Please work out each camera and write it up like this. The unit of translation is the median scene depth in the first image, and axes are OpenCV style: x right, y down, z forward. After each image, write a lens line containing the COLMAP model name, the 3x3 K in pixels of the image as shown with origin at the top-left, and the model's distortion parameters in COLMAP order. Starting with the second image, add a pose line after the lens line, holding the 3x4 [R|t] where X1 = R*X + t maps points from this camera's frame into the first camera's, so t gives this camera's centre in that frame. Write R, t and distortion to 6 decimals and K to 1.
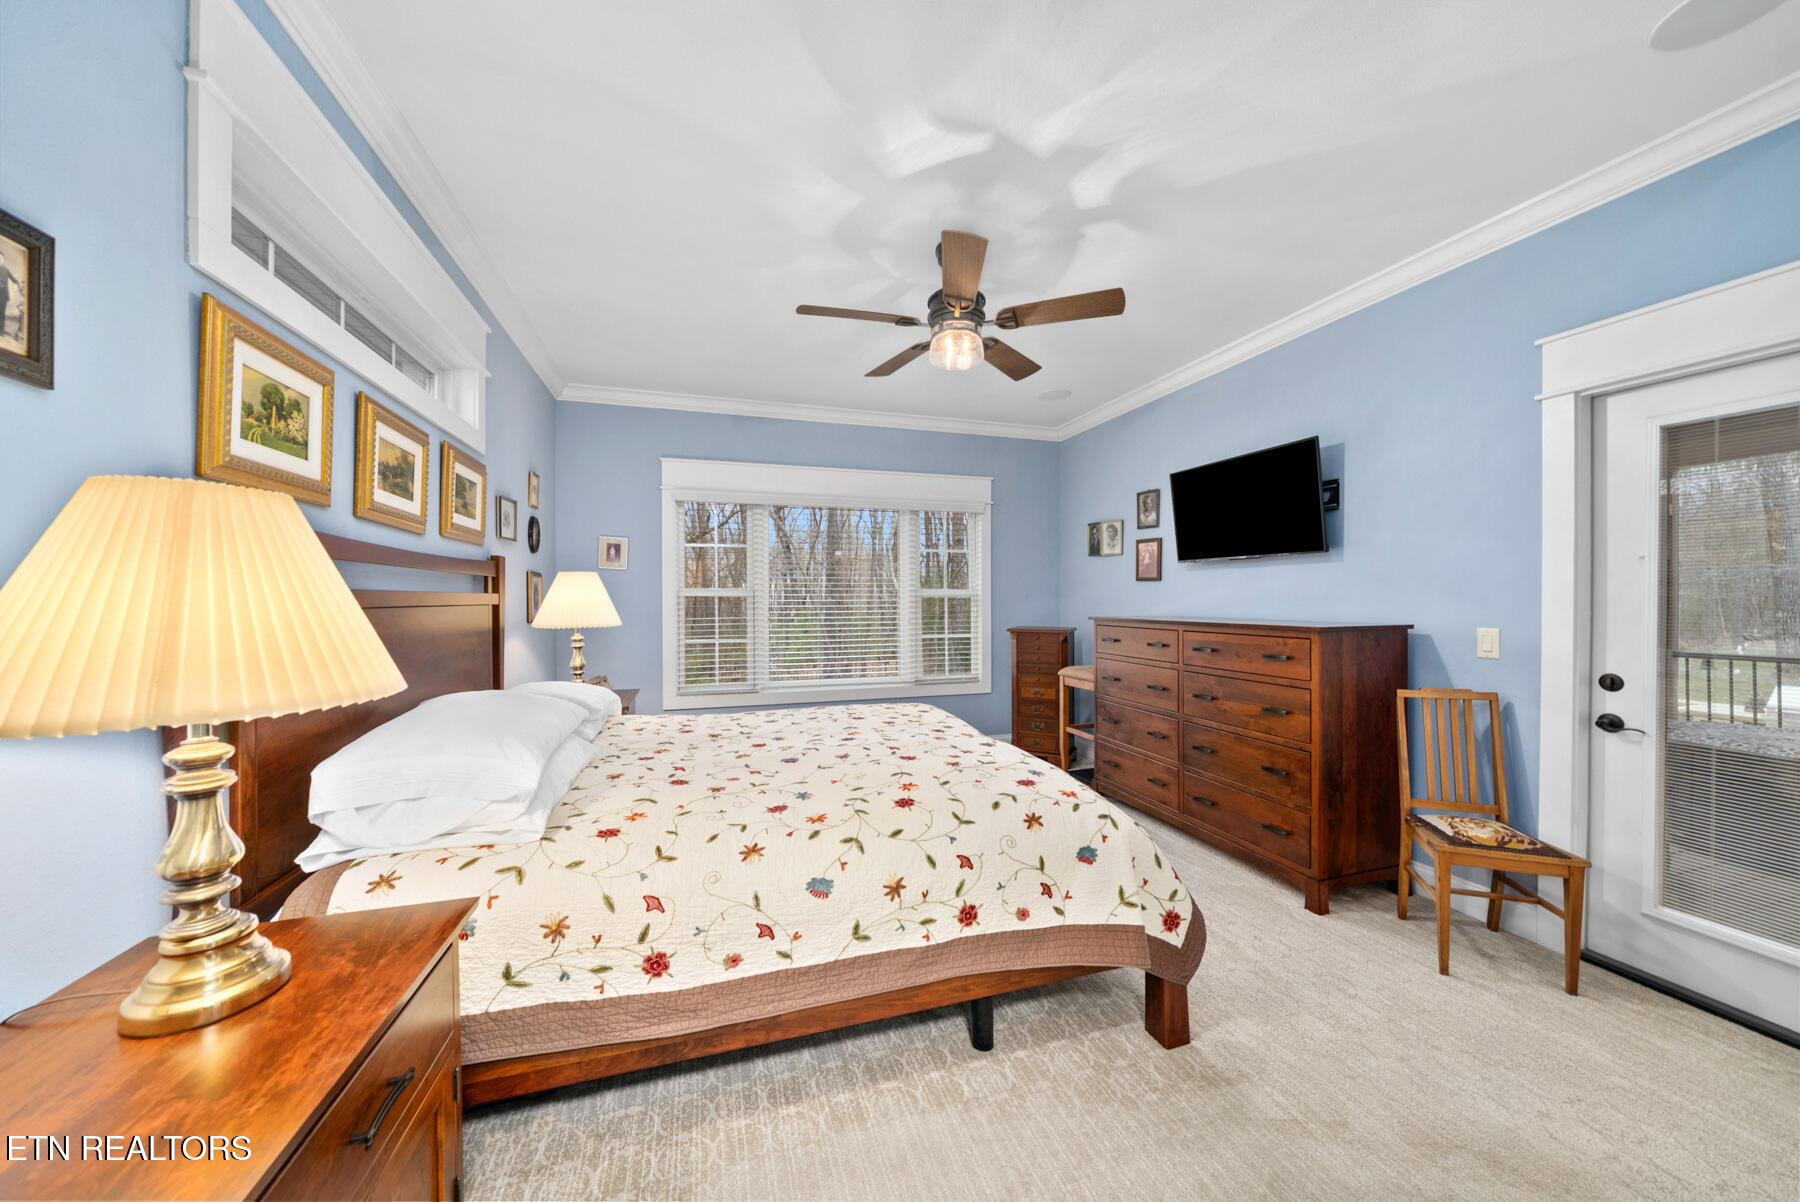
lens RADIAL K [[617.1, 0, 897.1], [0, 617.1, 599.1], [0, 0, 1]] dist [-0.004414, -0.000015]
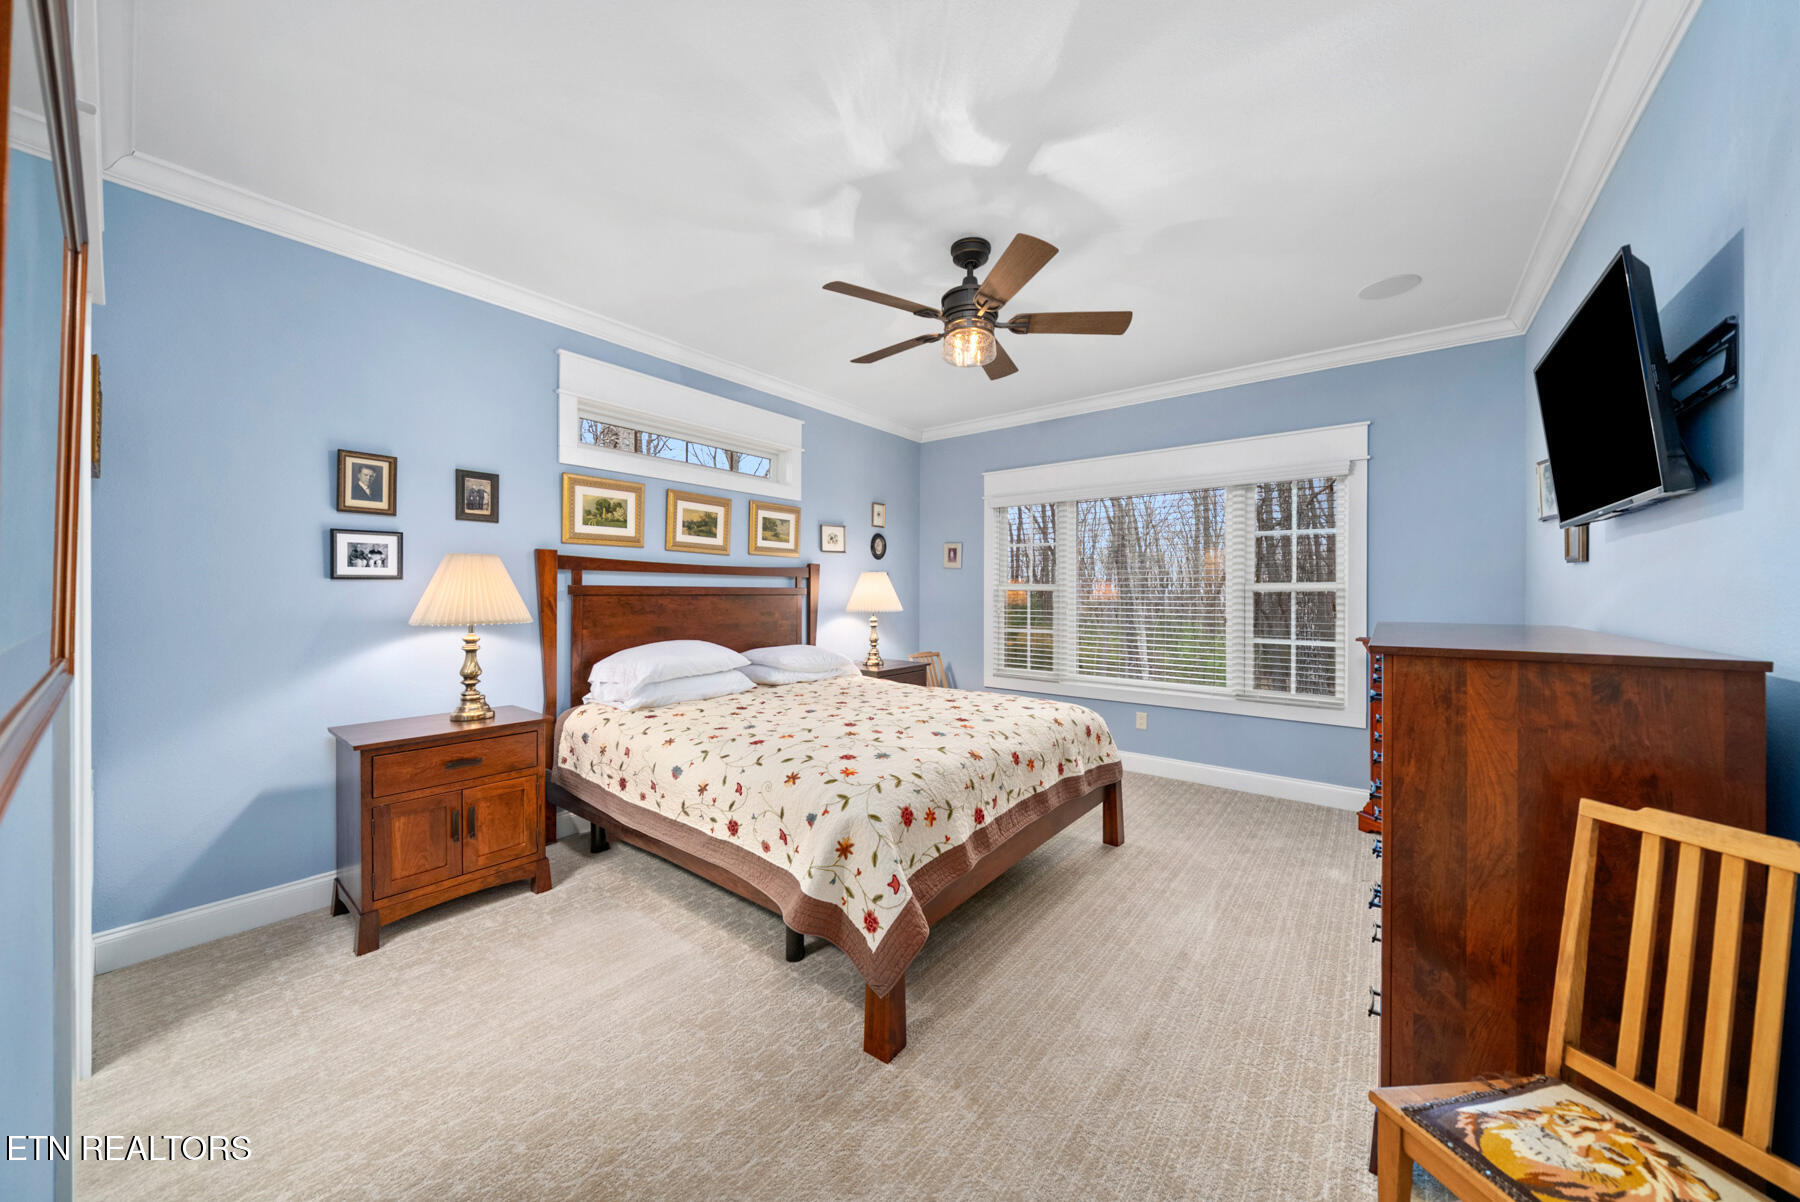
lens RADIAL K [[618.3, 0, 891.9], [0, 618.3, 591.1], [0, 0, 1]] dist [-0.006161, -0.000095]
pose [[0.562797, 0.002079, -0.826593, 0.618449], [-0.006027, 0.999981, -0.001588, 0.000202], [0.826573, 0.005876, 0.562798, 0.231205]]
